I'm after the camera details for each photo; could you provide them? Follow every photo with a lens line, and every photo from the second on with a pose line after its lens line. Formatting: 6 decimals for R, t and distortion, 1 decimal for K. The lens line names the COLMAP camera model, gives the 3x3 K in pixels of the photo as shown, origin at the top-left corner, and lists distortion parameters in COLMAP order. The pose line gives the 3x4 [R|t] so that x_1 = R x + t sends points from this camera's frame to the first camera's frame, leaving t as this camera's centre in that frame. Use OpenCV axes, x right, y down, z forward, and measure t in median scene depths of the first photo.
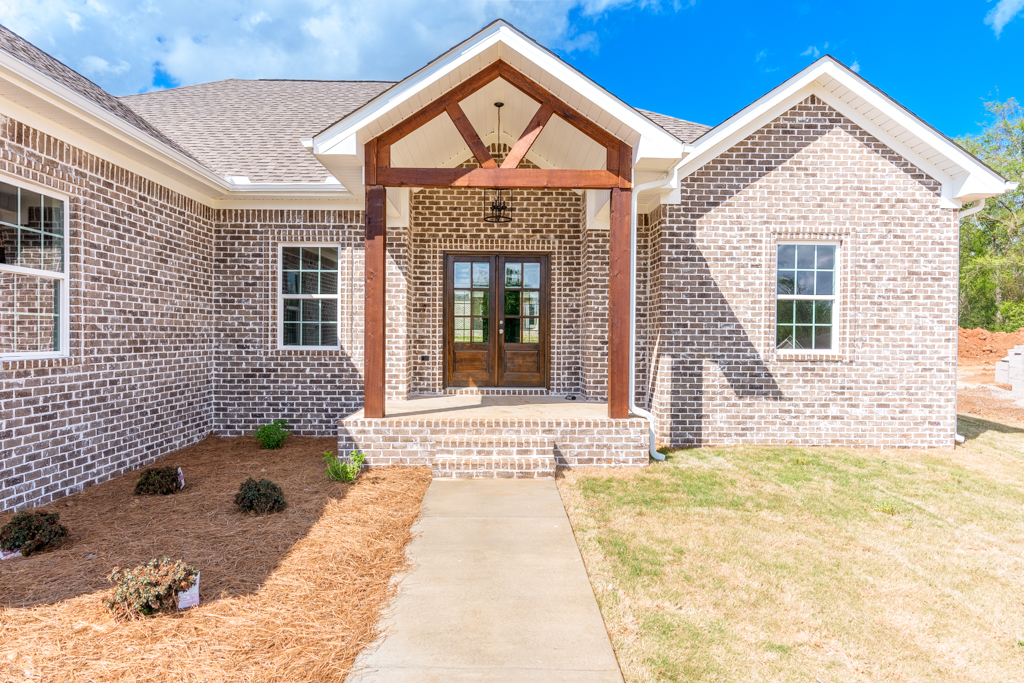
lens RADIAL K [[619.2, 0, 509.6], [0, 619.2, 338.5], [0, 0, 1]] dist [-0.007139, -0.000750]
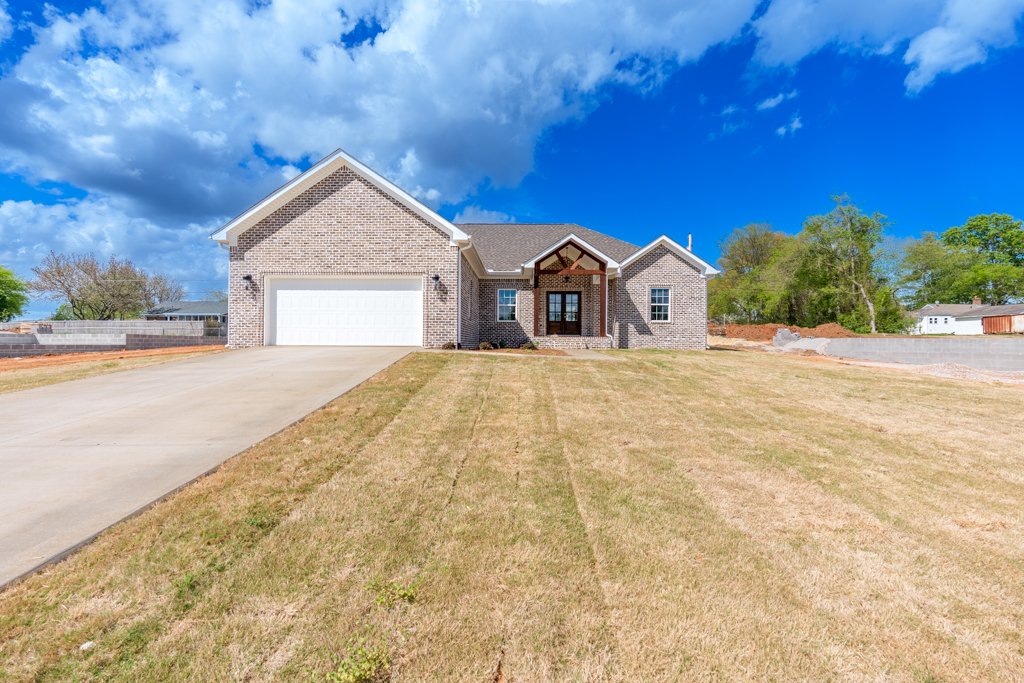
lens RADIAL K [[445.9, 0, 514.8], [0, 445.9, 339.9], [0, 0, 1]] dist [0.002028, -0.000957]
pose [[0.999349, -0.001496, -0.036058, -0.214314], [0.000948, 0.999884, -0.015203, 0.159535], [0.036077, 0.015159, 0.999234, -1.424407]]
